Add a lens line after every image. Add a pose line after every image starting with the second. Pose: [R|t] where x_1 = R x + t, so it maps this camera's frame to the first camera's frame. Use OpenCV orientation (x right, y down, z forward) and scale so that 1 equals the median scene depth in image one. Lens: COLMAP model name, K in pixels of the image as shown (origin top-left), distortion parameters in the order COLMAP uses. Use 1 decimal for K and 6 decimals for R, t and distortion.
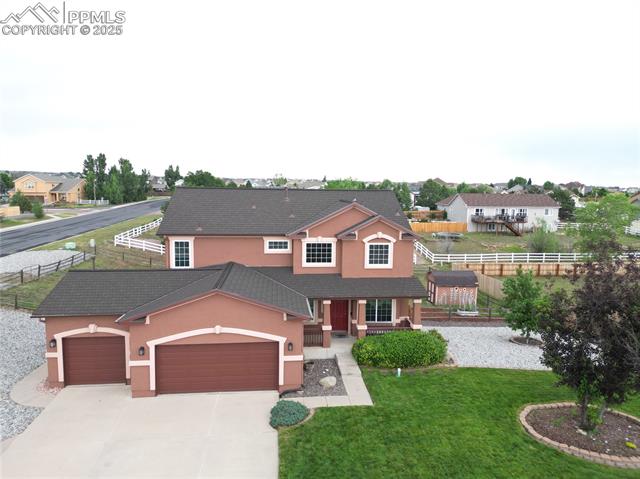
lens RADIAL K [[443.8, 0, 320.0], [0, 443.8, 239.5], [0, 0, 1]] dist [0.044255, -0.035479]
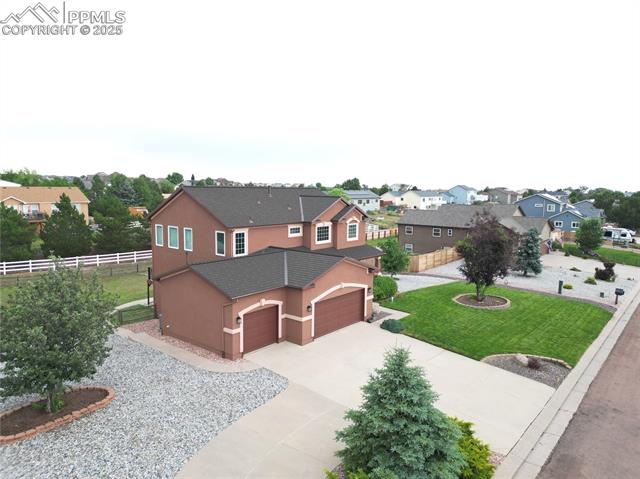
lens RADIAL K [[443.8, 0, 320.0], [0, 443.8, 239.5], [0, 0, 1]] dist [0.044255, -0.035479]
pose [[0.715764, -0.087023, 0.692899, -0.980391], [0.082577, 0.995791, 0.039762, -0.007328], [-0.693443, 0.028757, 0.719938, 0.002800]]
